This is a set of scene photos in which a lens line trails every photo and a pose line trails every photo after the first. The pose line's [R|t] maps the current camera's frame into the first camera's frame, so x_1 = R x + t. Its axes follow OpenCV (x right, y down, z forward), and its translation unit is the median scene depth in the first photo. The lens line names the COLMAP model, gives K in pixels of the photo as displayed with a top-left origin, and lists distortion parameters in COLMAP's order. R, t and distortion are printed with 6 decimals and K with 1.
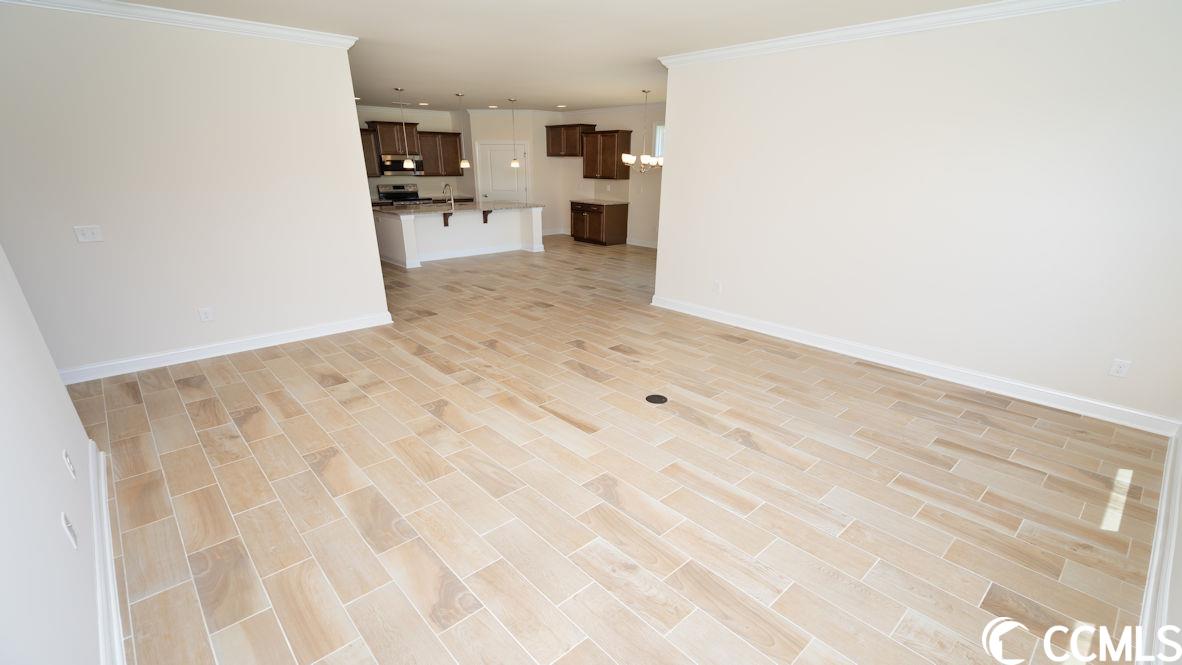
lens RADIAL K [[527.7, 0, 592.3], [0, 527.7, 360.6], [0, 0, 1]] dist [-0.001769, 0.000056]
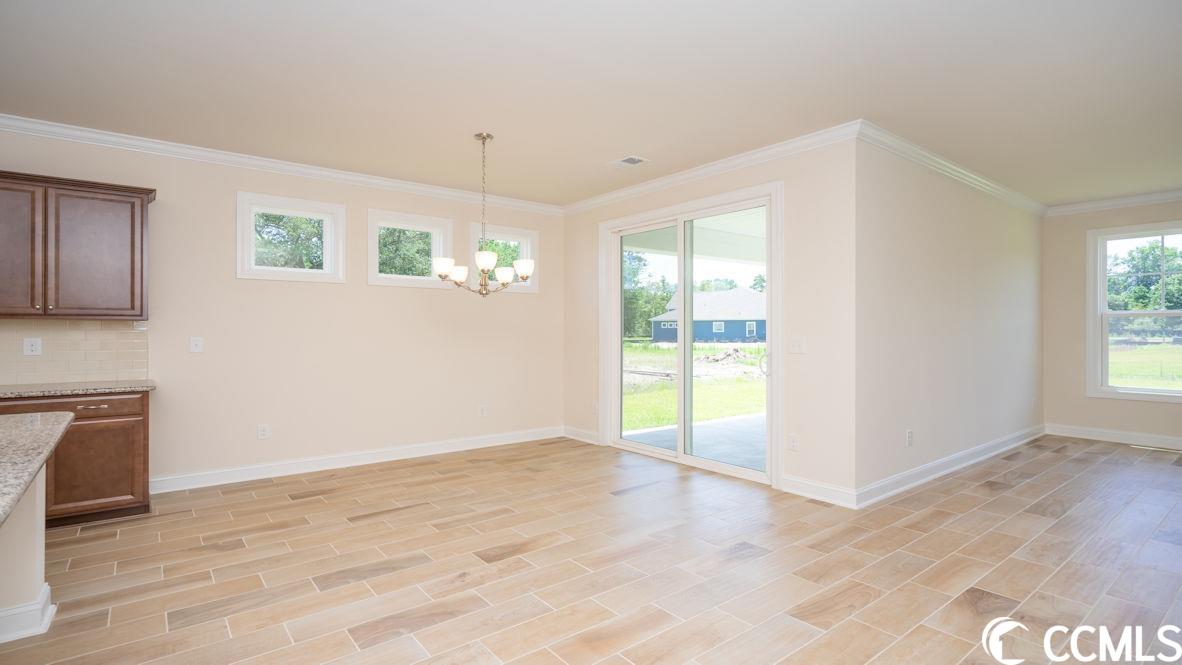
lens RADIAL K [[571.6, 0, 591.0], [0, 571.6, 332.5], [0, 0, 1]] dist [-0.000244, 0.000096]
pose [[0.072878, -0.008991, 0.997300, -0.294452], [0.352723, 0.935567, -0.017341, -0.215422], [-0.932885, 0.353035, 0.071353, 0.672028]]
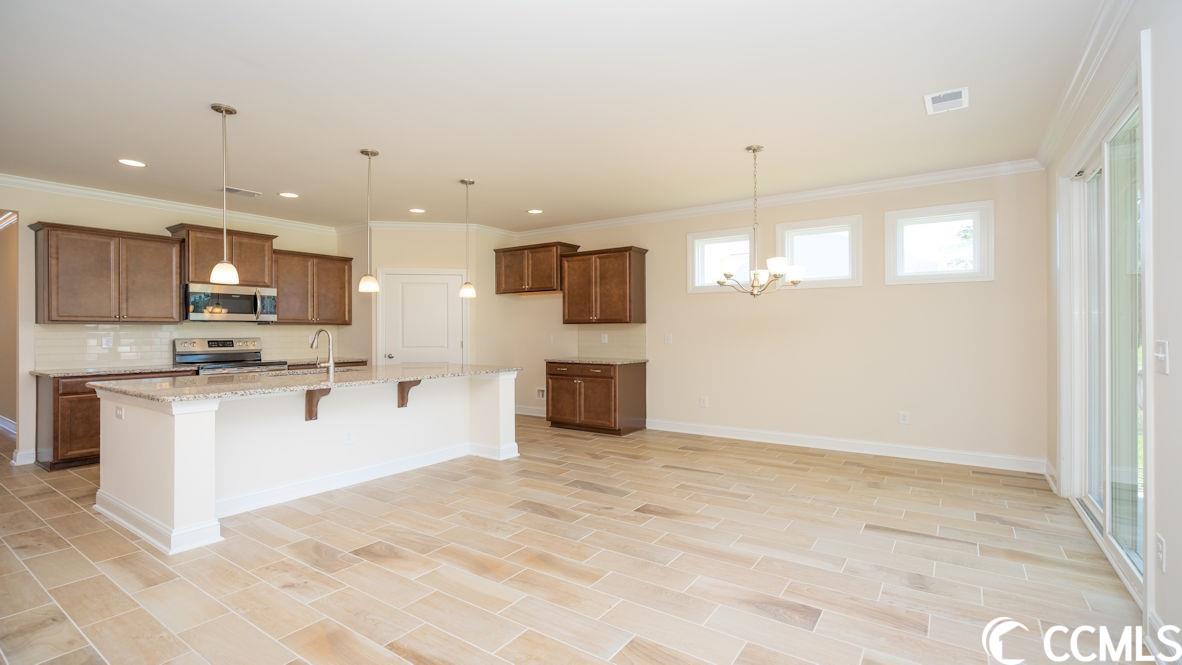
lens RADIAL K [[527.8, 0, 588.2], [0, 527.8, 328.7], [0, 0, 1]] dist [-0.000377, 0.000347]
pose [[0.975788, -0.008872, 0.218537, -0.125203], [0.086174, 0.933949, -0.346862, -0.129444], [-0.201025, 0.357296, 0.912101, 0.448173]]
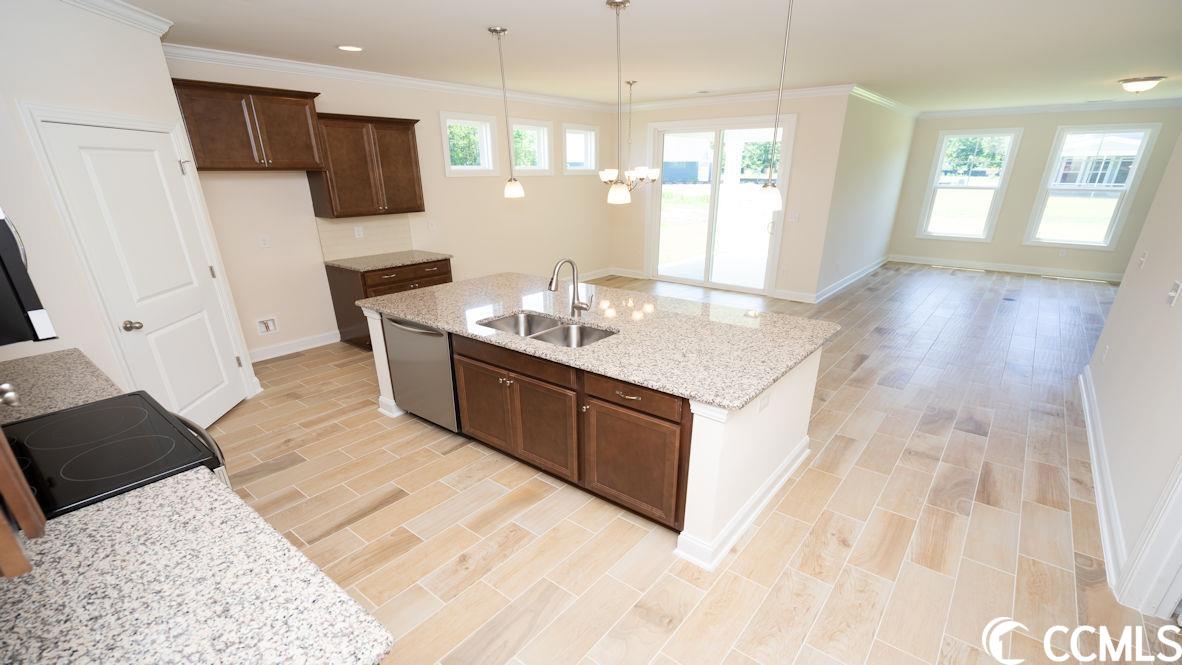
lens RADIAL K [[524.2, 0, 590.7], [0, 524.2, 379.5], [0, 0, 1]] dist [0.014417, 0.000102]
pose [[-0.148850, -0.375995, 0.914588, -0.520923], [0.363234, 0.839444, 0.404220, -0.339760], [-0.919731, 0.392378, 0.011623, 0.863894]]
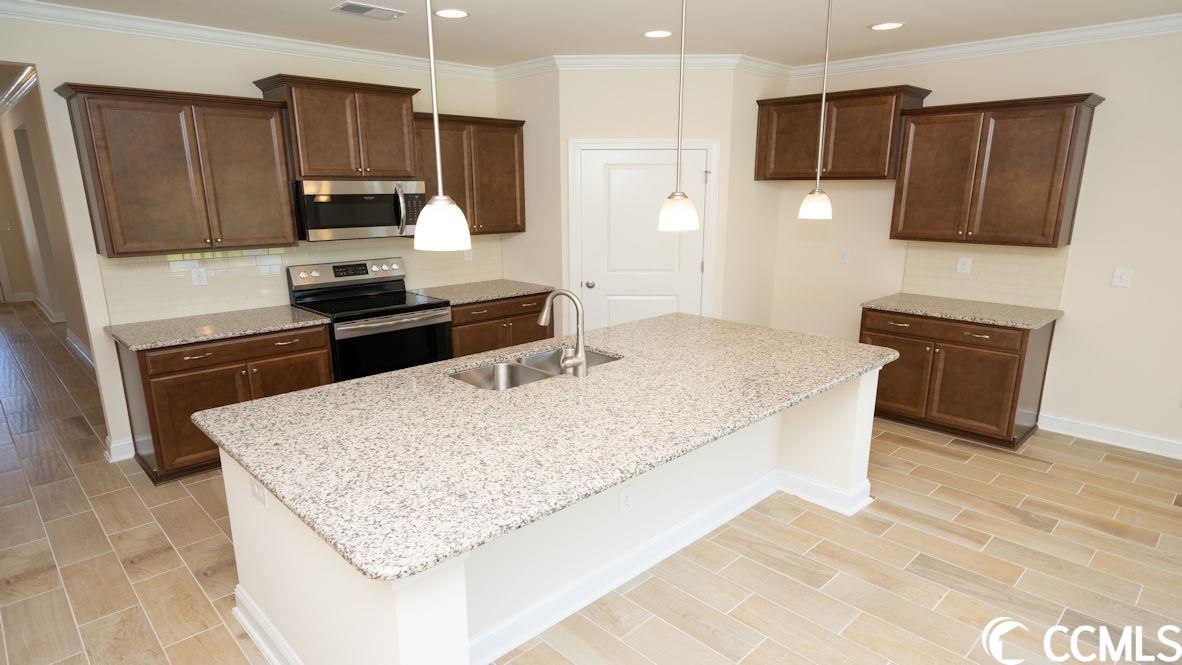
lens RADIAL K [[655.2, 0, 600.3], [0, 655.2, 351.8], [0, 0, 1]] dist [0.005130, 0.001091]
pose [[0.999250, -0.018262, 0.034154, -0.229040], [0.022114, 0.992997, -0.116048, -0.231248], [-0.031795, 0.116716, 0.992656, 0.598105]]
